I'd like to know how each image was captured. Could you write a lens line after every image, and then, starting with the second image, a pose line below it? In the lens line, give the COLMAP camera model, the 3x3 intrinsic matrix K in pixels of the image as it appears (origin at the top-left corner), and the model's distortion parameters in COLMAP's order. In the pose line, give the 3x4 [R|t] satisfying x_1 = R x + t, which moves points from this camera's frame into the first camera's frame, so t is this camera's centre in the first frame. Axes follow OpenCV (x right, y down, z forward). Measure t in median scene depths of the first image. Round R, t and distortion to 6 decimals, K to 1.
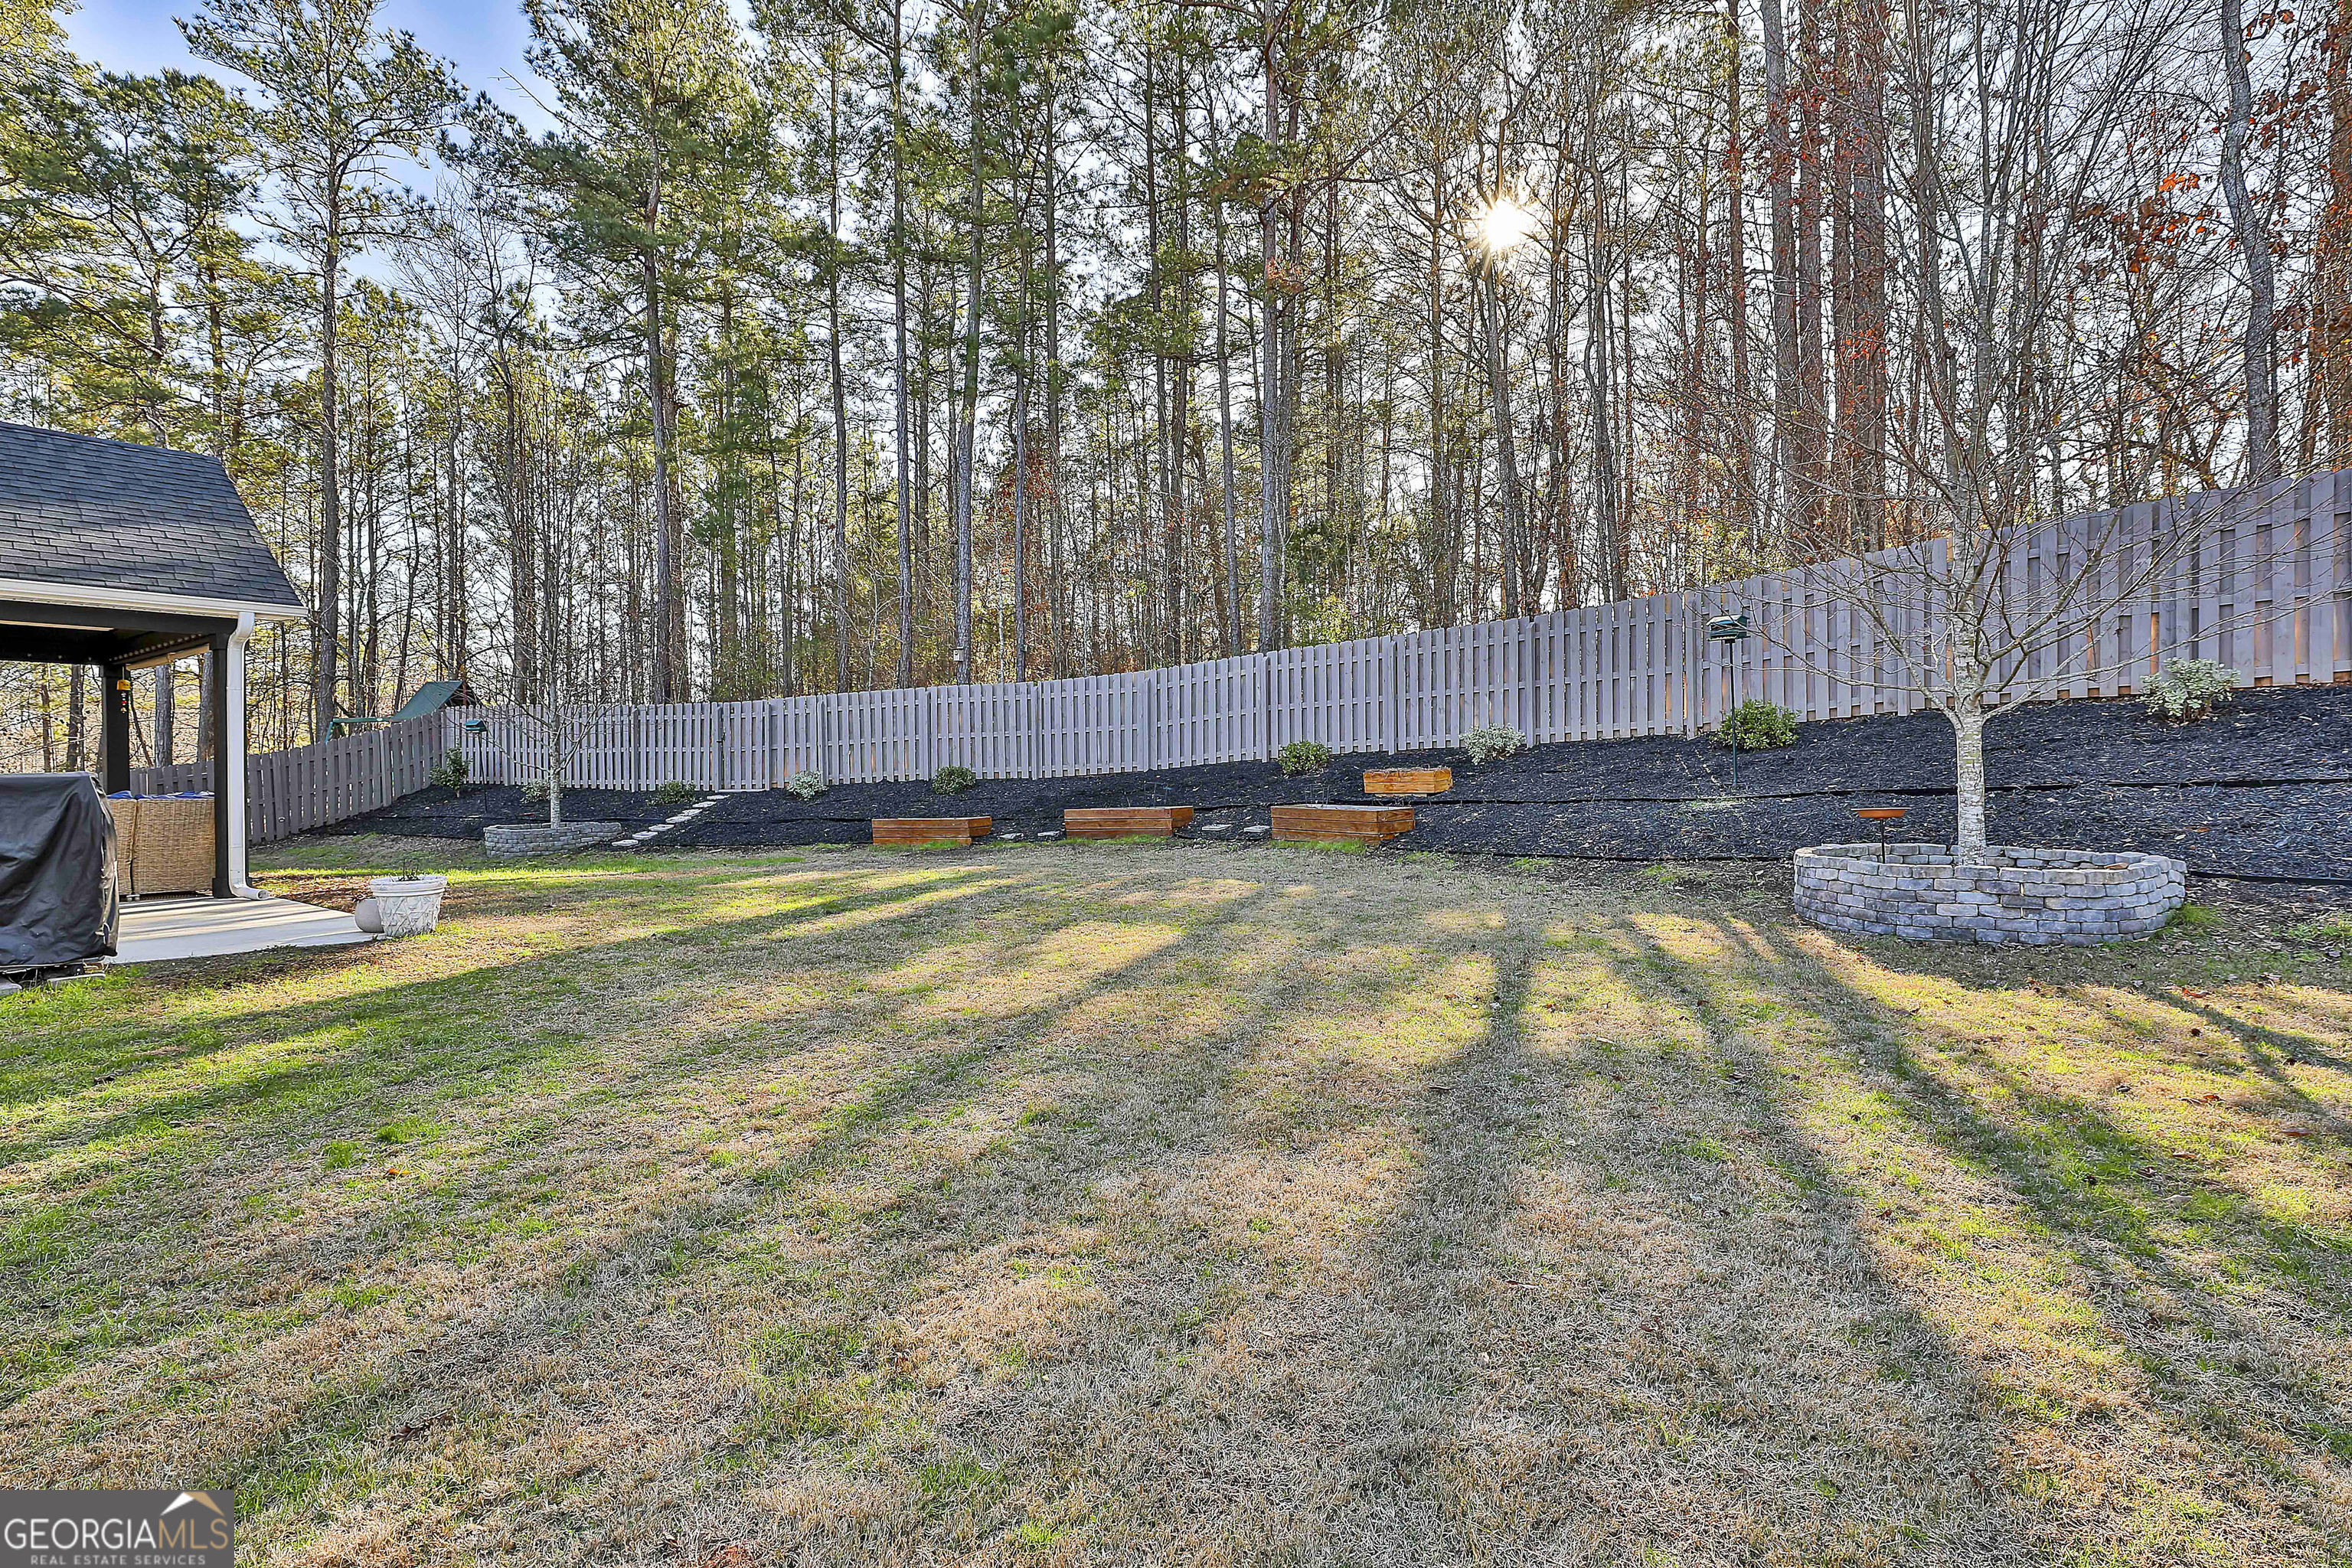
lens RADIAL K [[1139.6, 0, 1174.1], [0, 1139.6, 778.9], [0, 0, 1]] dist [0.002393, -0.003300]
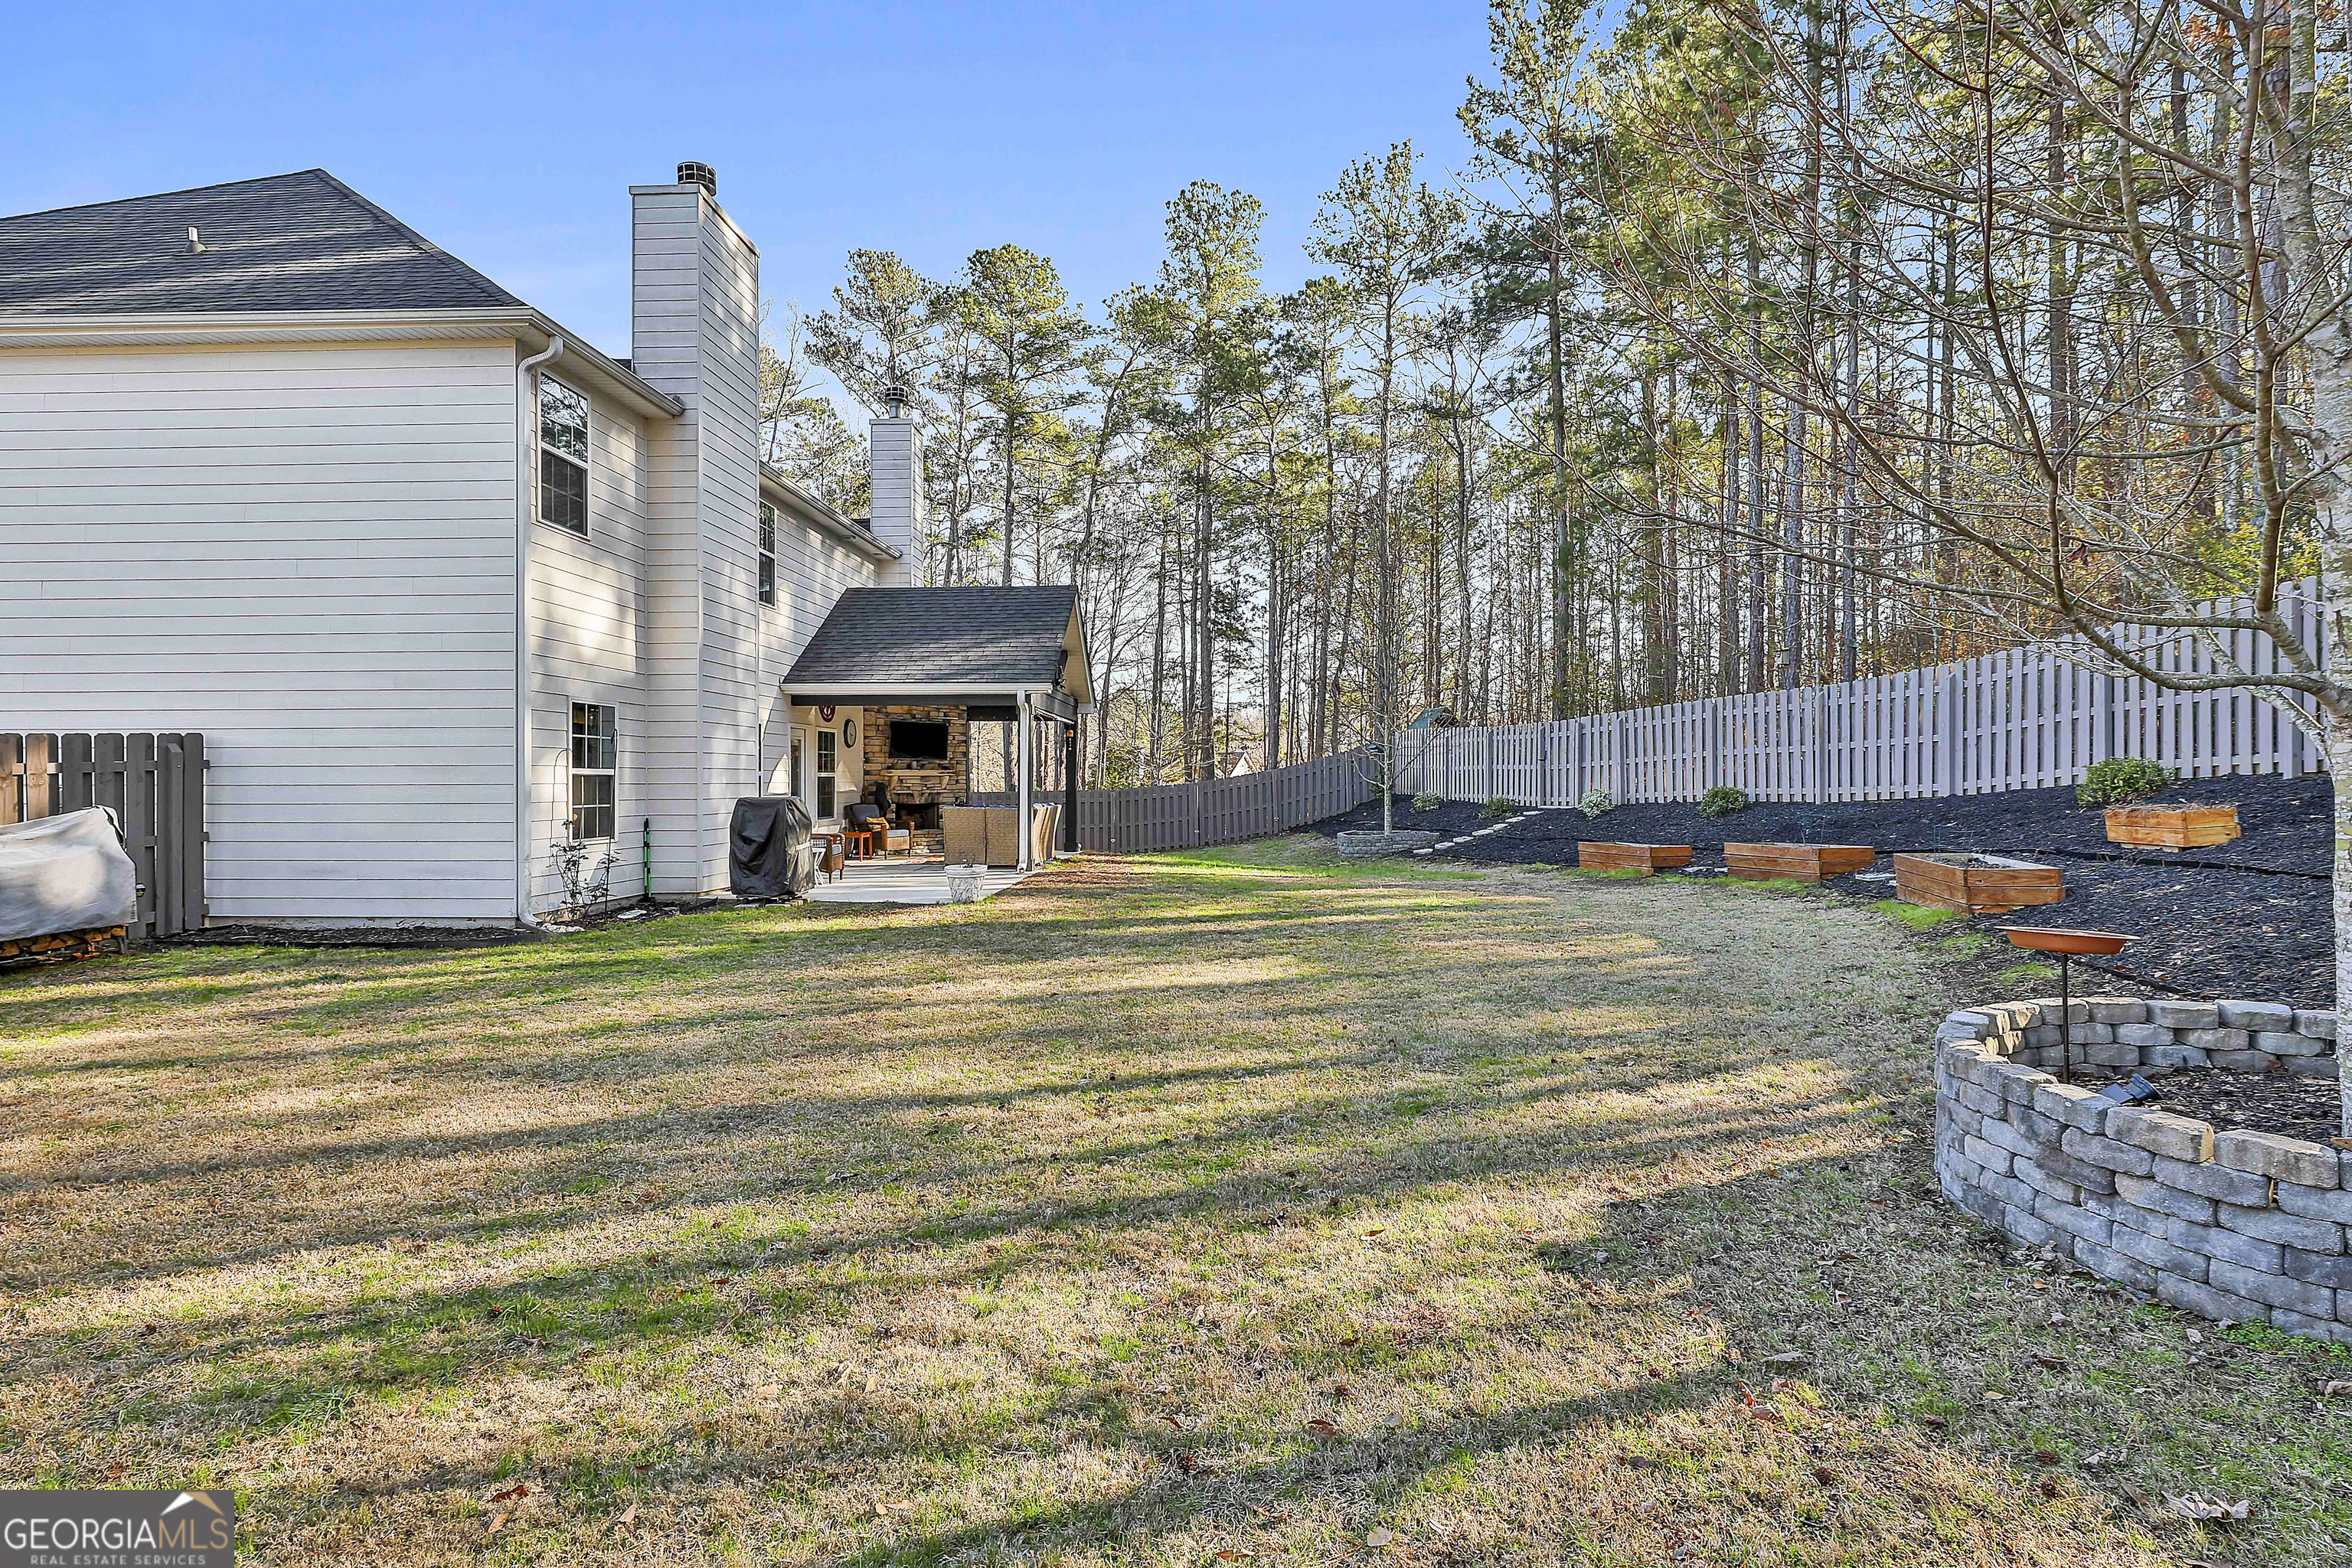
lens RADIAL K [[1139.6, 0, 1185.5], [0, 1139.6, 787.5], [0, 0, 1]] dist [0.002393, -0.003300]
pose [[0.563849, 0.012579, -0.825782, 0.312720], [-0.009252, 0.999917, 0.008914, -0.014993], [0.825826, 0.002614, 0.563919, 0.153785]]
